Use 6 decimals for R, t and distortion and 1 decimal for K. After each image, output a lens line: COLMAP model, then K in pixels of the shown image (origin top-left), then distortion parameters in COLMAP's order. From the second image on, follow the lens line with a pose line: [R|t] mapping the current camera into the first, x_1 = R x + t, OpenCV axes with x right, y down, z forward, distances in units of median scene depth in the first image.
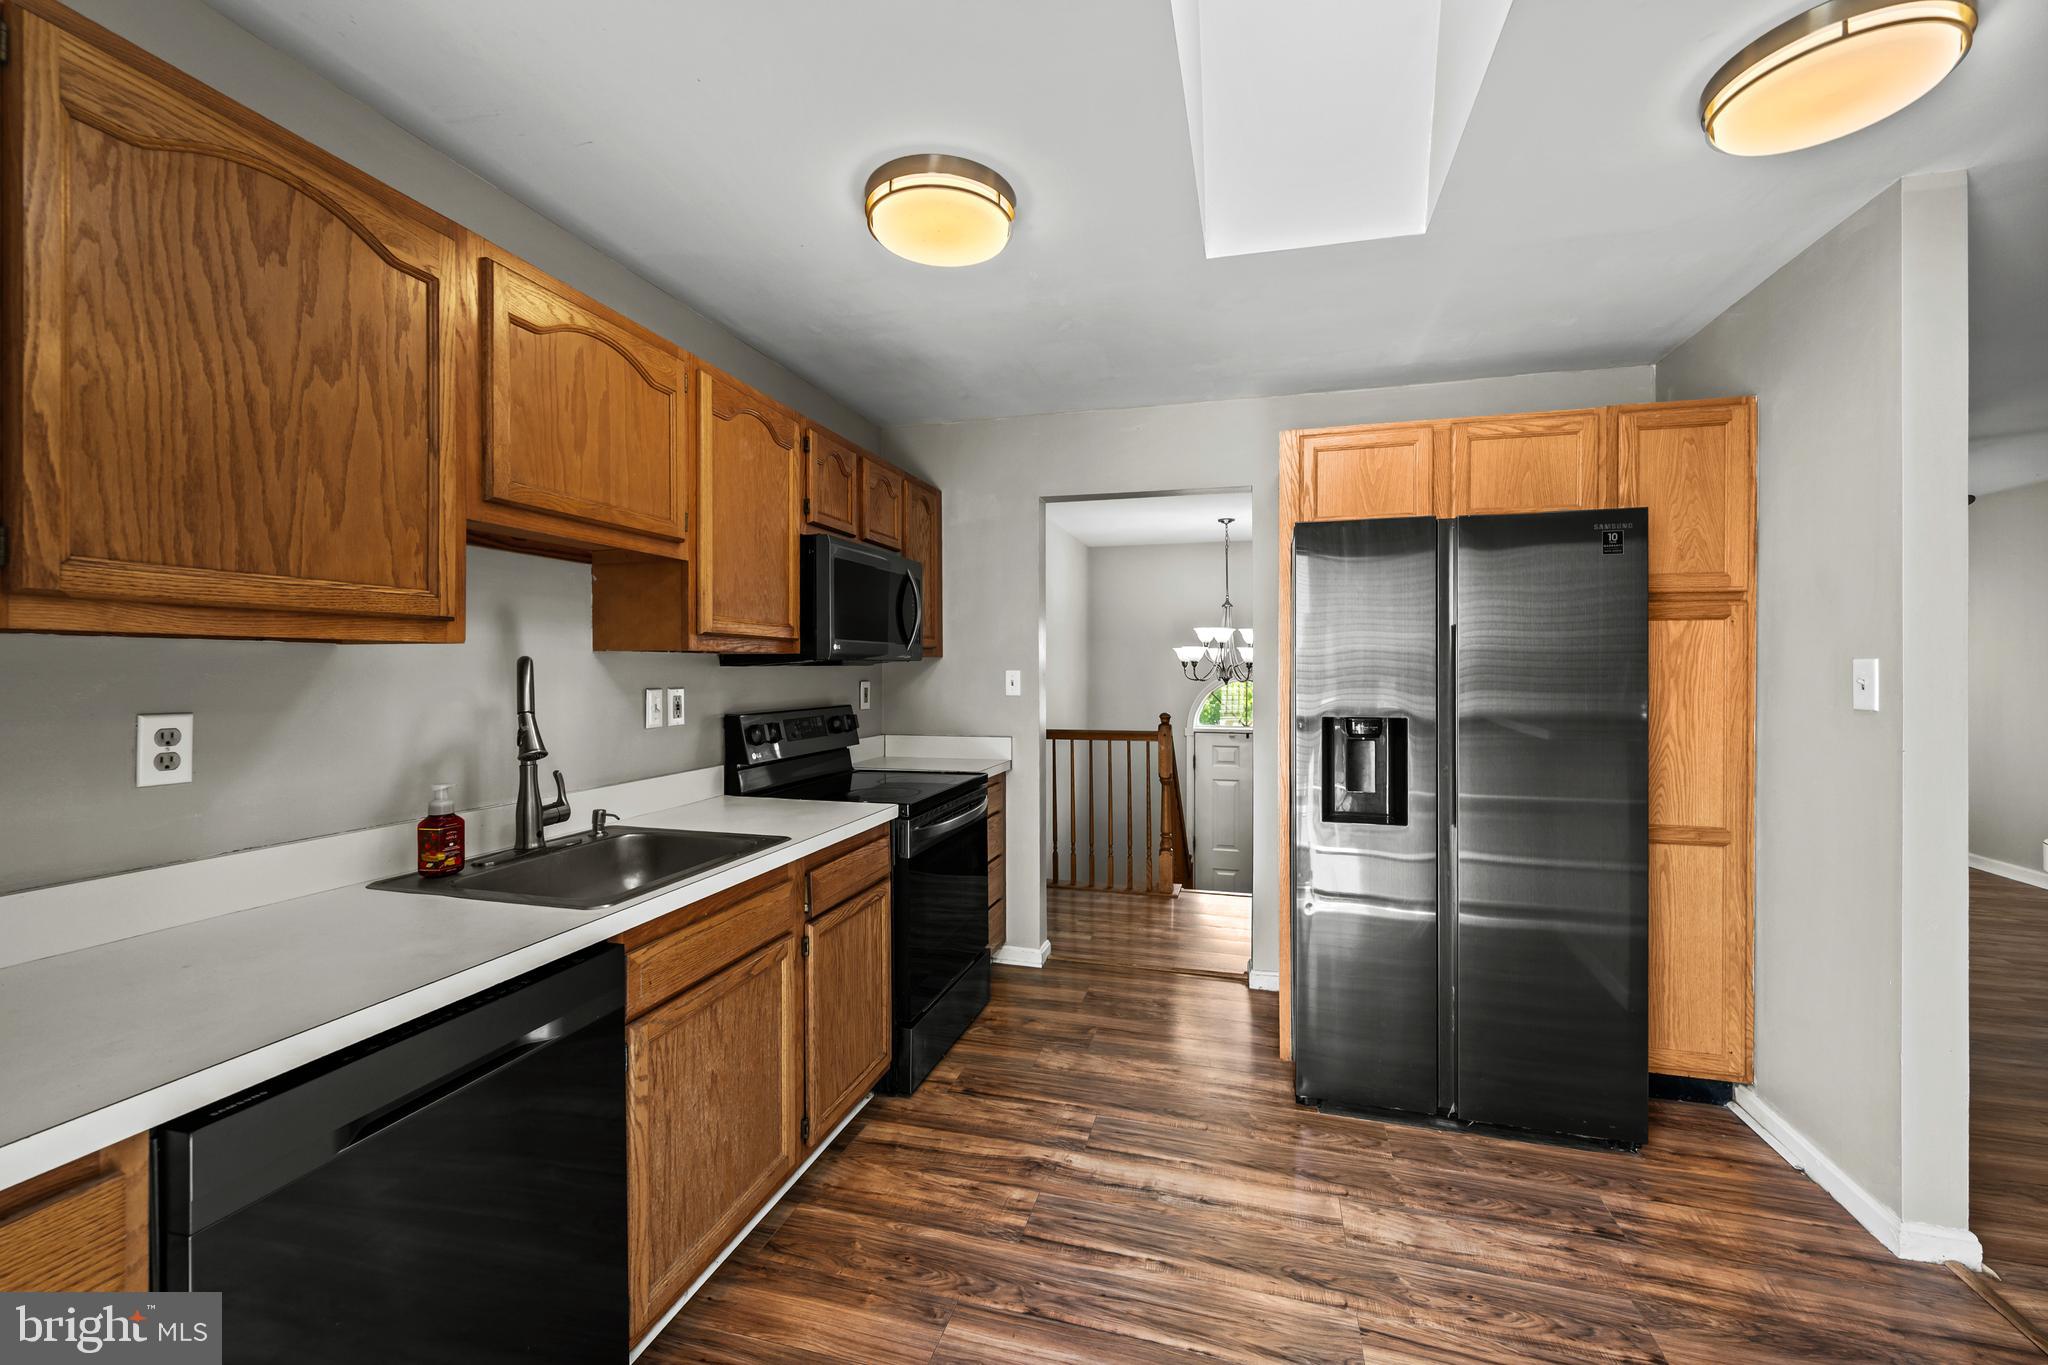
lens RADIAL K [[820.6, 0, 1027.3], [0, 820.6, 667.1], [0, 0, 1]] dist [0.000021, 0.000113]
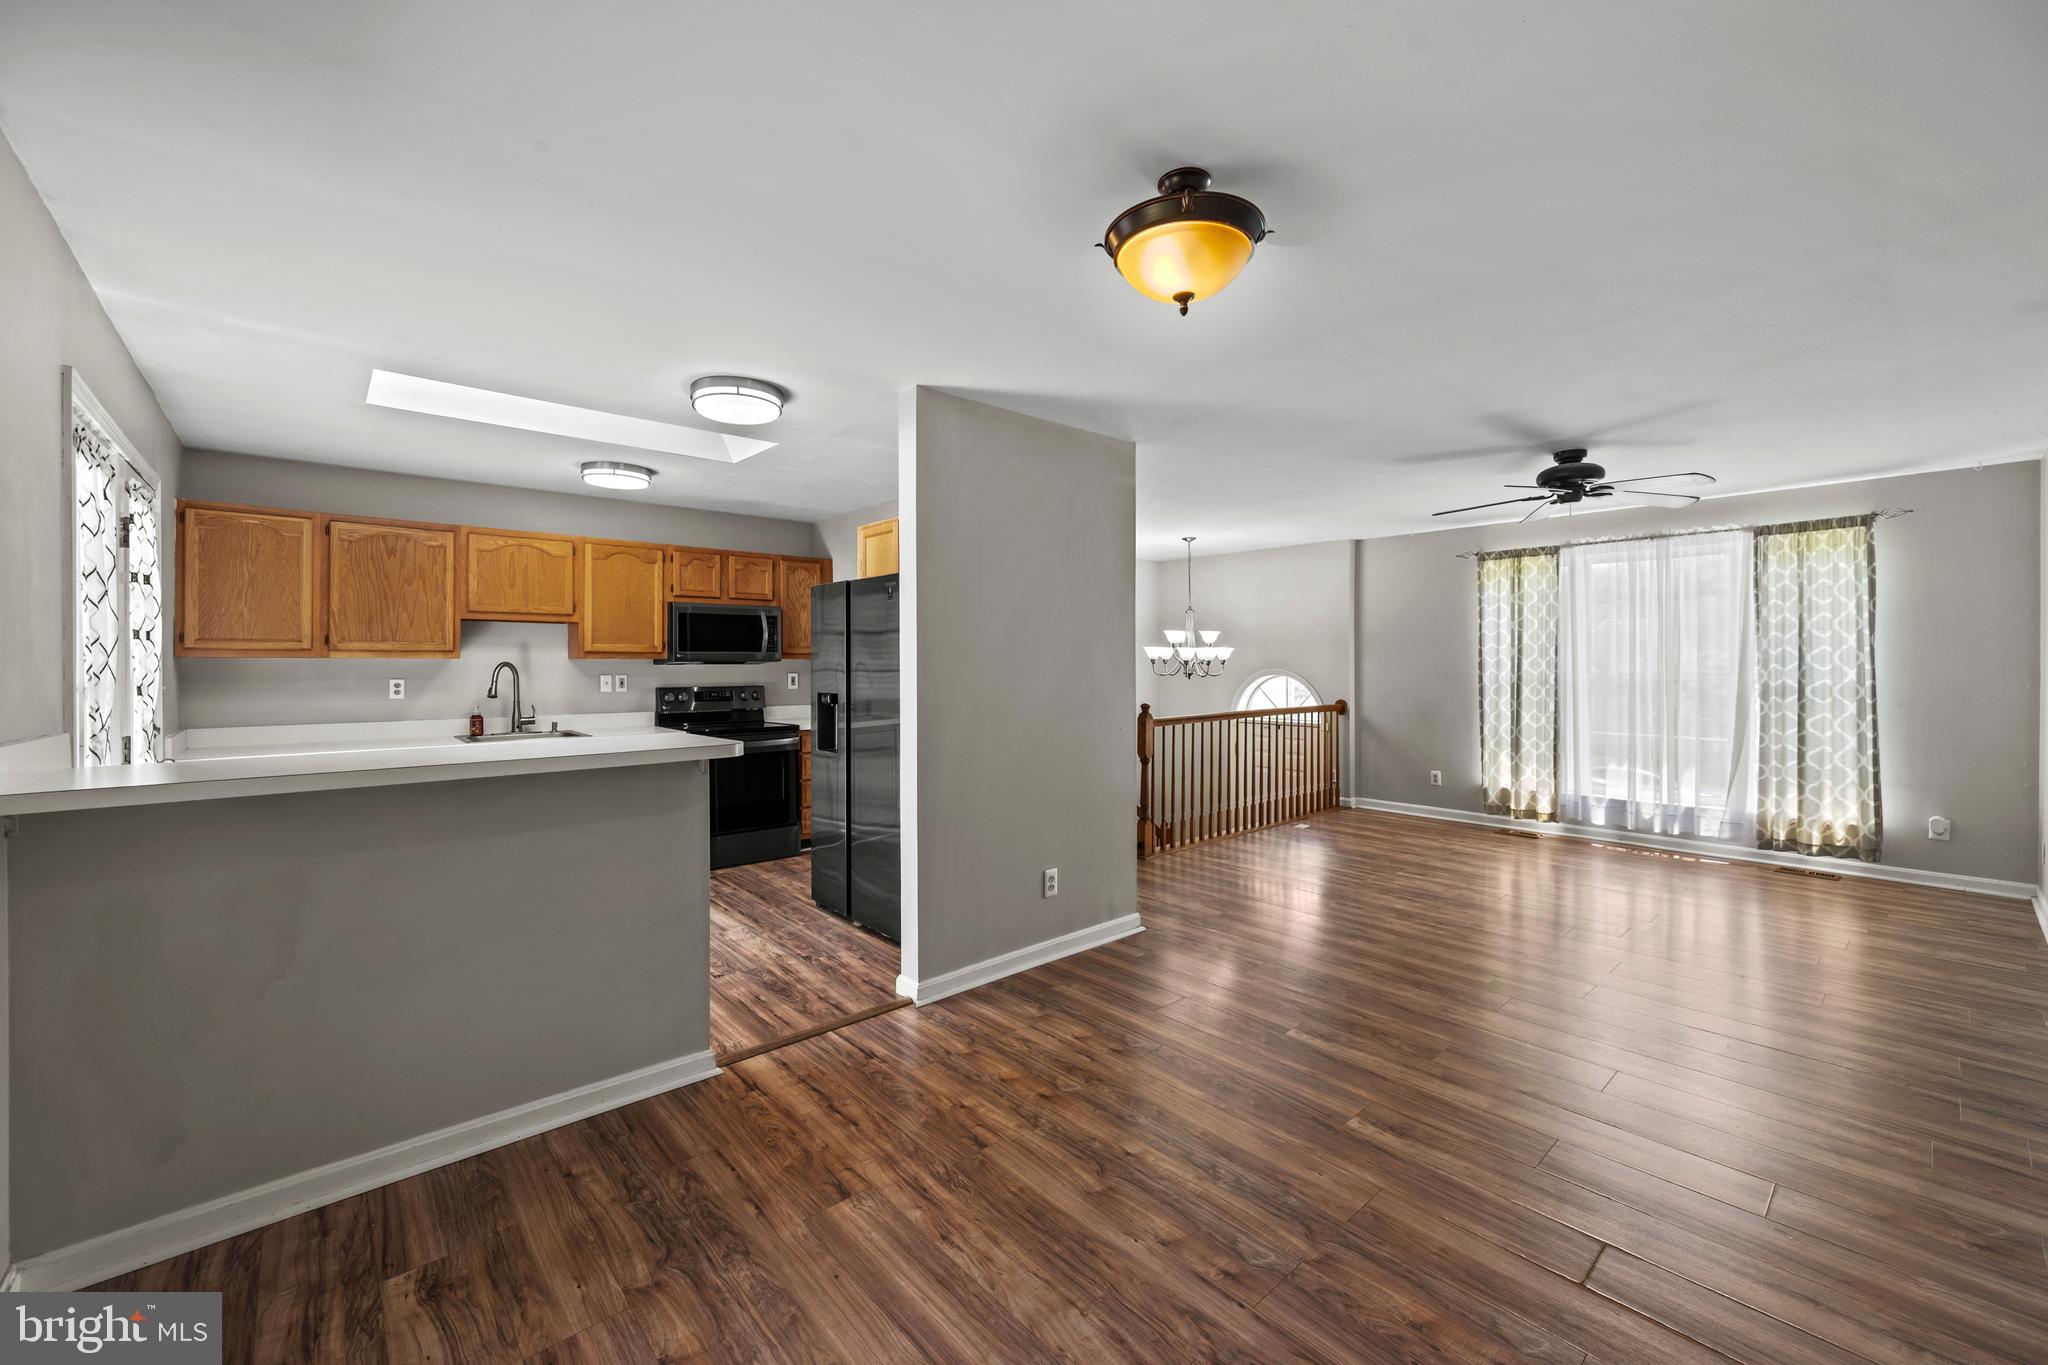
lens RADIAL K [[808.1, 0, 1019.4], [0, 808.1, 661.0], [0, 0, 1]] dist [-0.001939, 0.000063]
pose [[0.839212, -0.003257, -0.543795, 2.193821], [0.002190, 0.999994, -0.002609, -0.004936], [0.543800, 0.000999, 0.839214, -0.334574]]
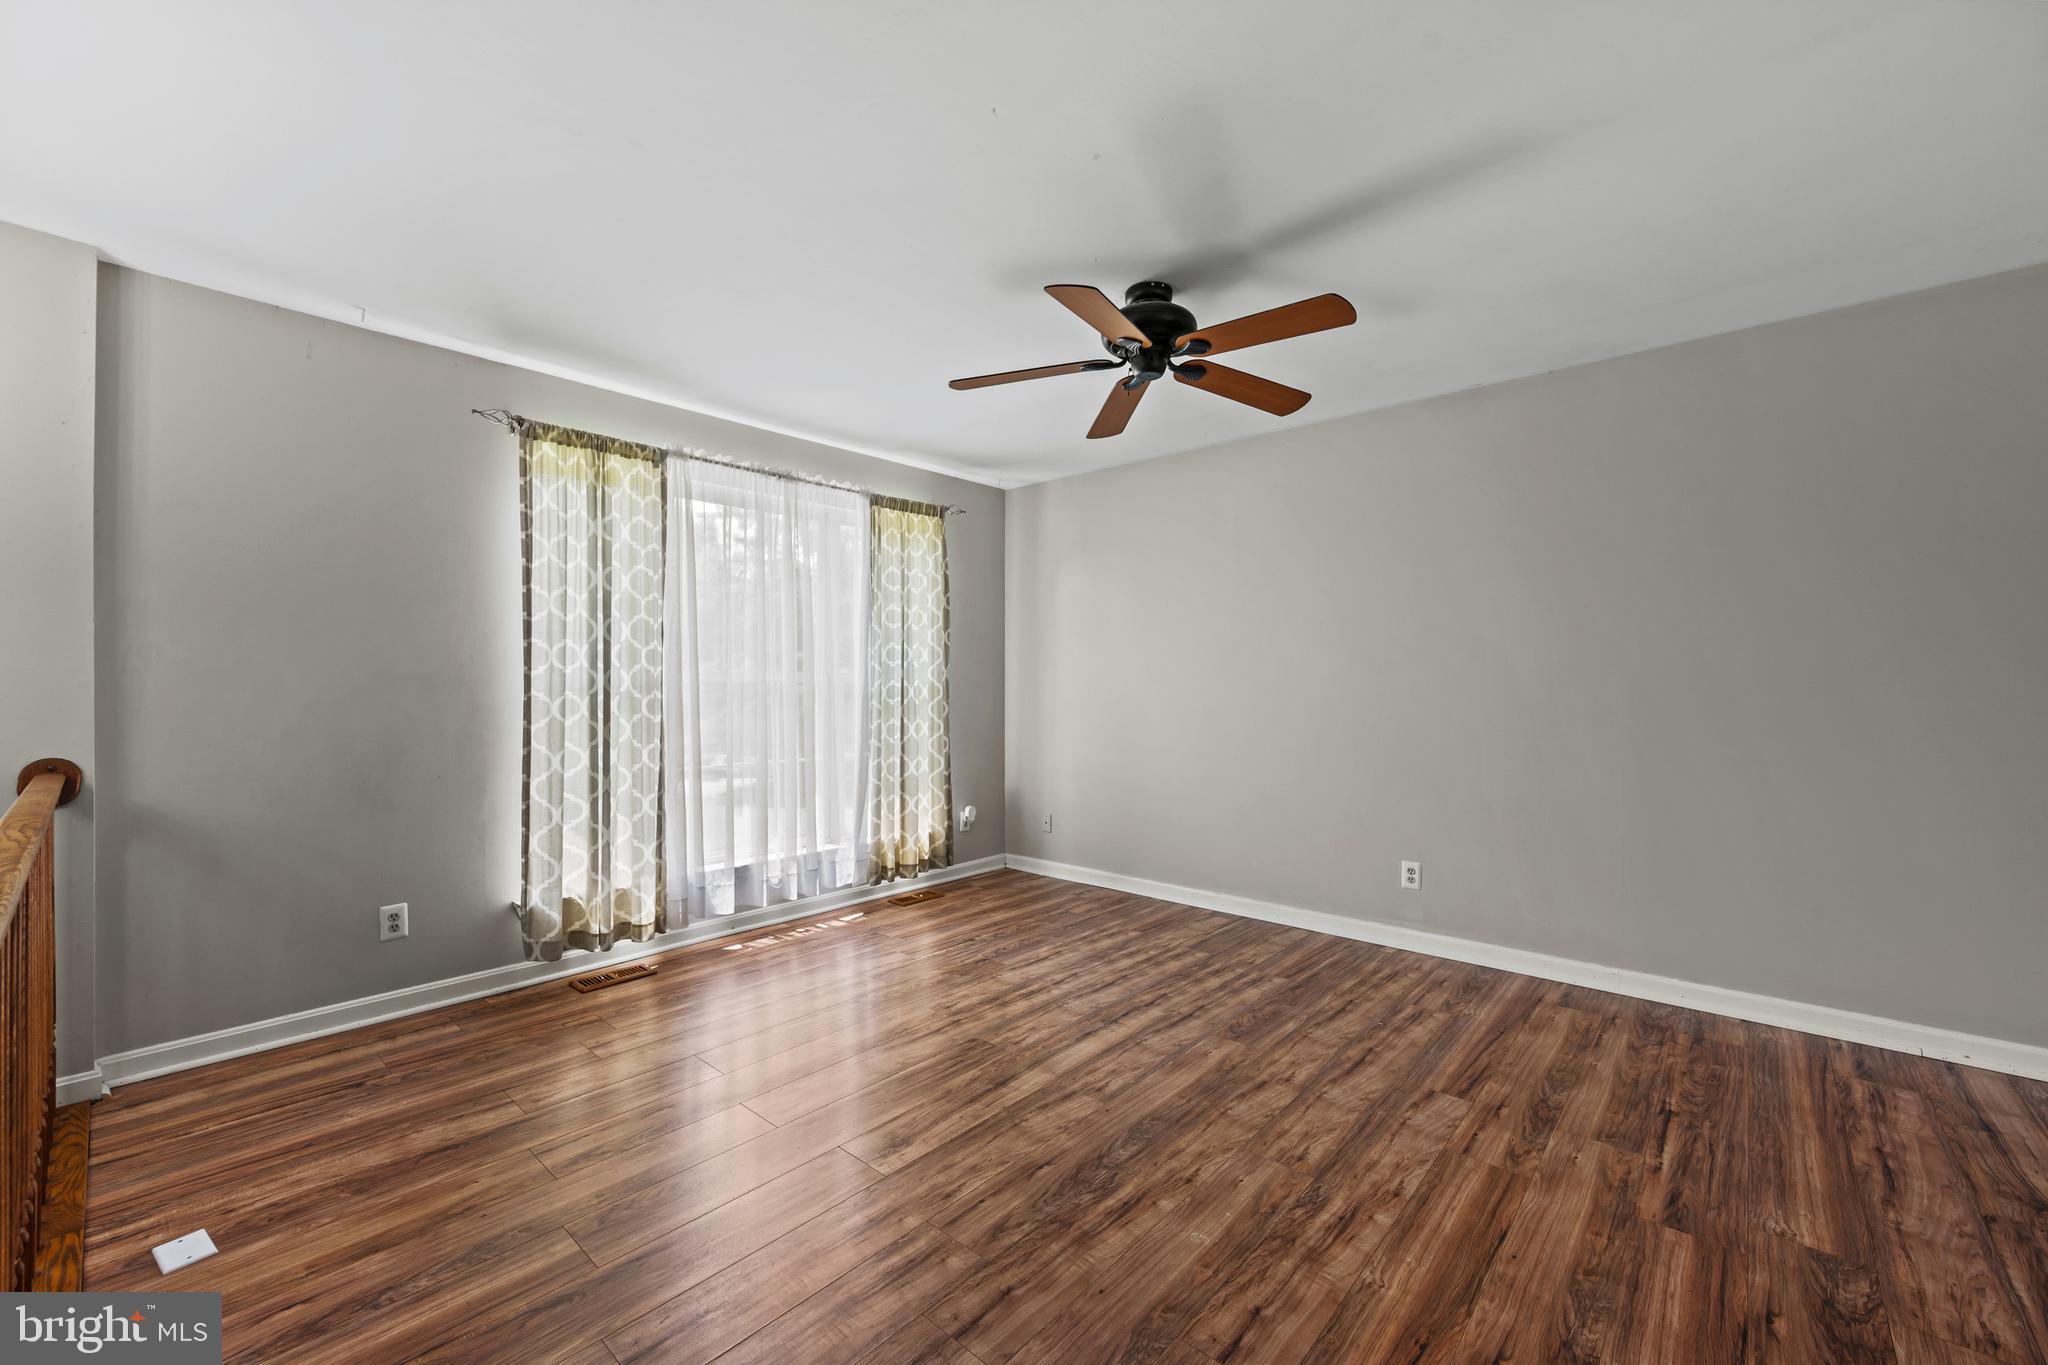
lens RADIAL K [[813.4, 0, 1024.0], [0, 813.4, 682.5], [0, 0, 1]] dist [0.000840, -0.000006]
pose [[0.441380, -0.000385, 0.897320, 0.932122], [0.003291, 0.999994, -0.001190, 0.069900], [-0.897314, 0.003479, 0.441379, 1.981172]]
